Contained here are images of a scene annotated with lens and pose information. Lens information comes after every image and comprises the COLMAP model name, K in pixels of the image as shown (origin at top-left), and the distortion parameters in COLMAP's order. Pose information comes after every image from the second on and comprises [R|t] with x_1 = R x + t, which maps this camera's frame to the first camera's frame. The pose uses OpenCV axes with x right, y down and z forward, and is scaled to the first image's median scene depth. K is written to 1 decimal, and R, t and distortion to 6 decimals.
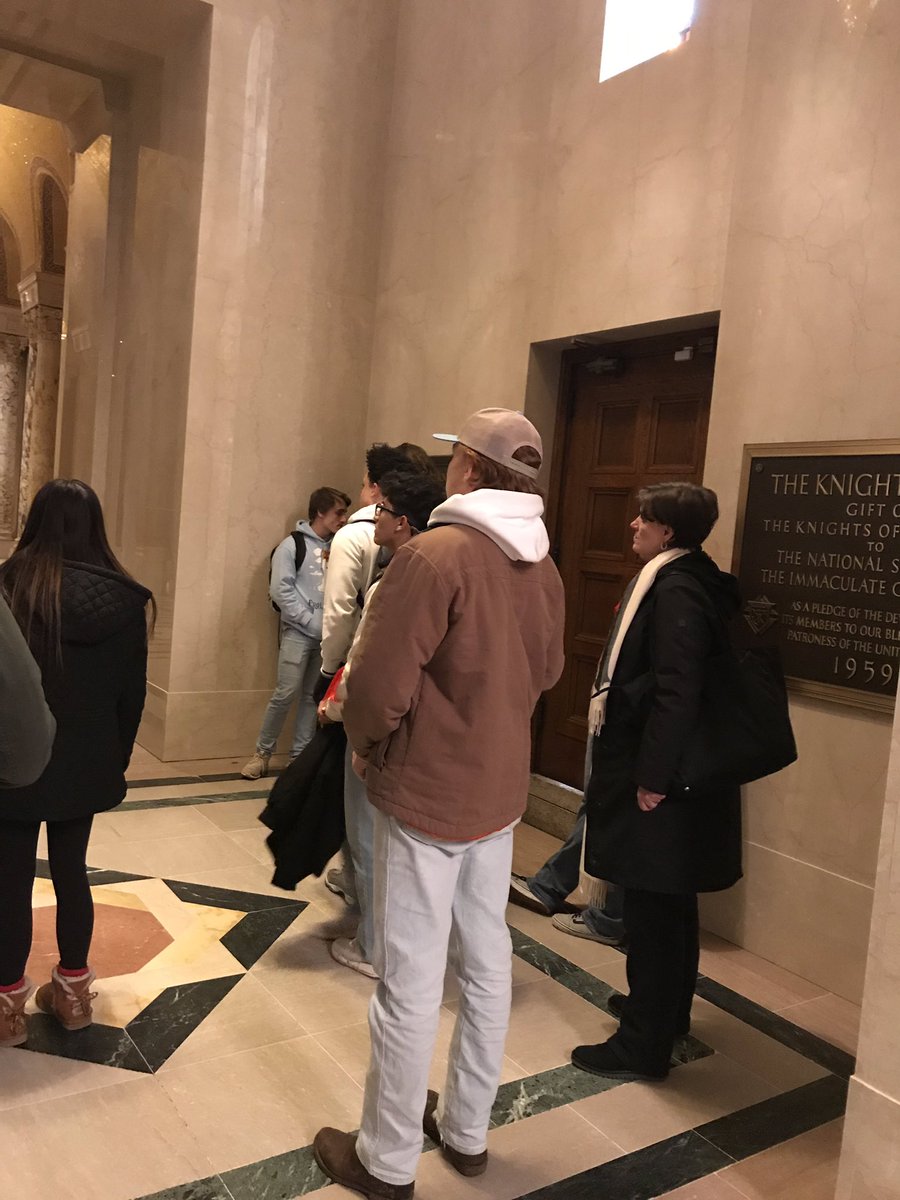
lens RADIAL K [[985.2, 0, 449.8], [0, 985.2, 610.6], [0, 0, 1]] dist [-0.012784, 0.009261]
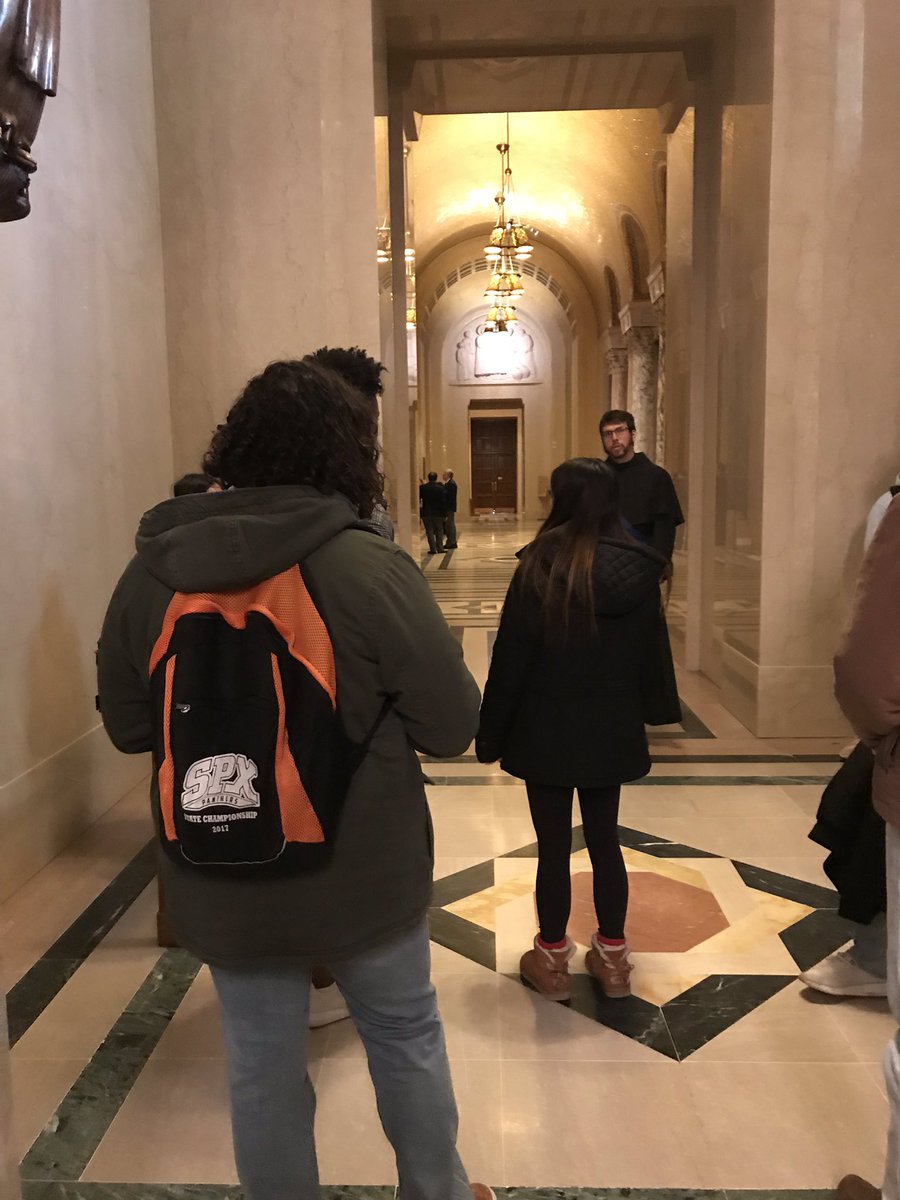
lens RADIAL K [[988.1, 0, 450.0], [0, 988.1, 600.0], [0, 0, 1]] dist [0.008235, -0.006095]
pose [[0.803559, -0.023711, -0.594753, 0.084257], [0.033282, 0.999433, 0.005123, 0.005878], [0.594294, -0.023911, 0.803892, 0.079083]]
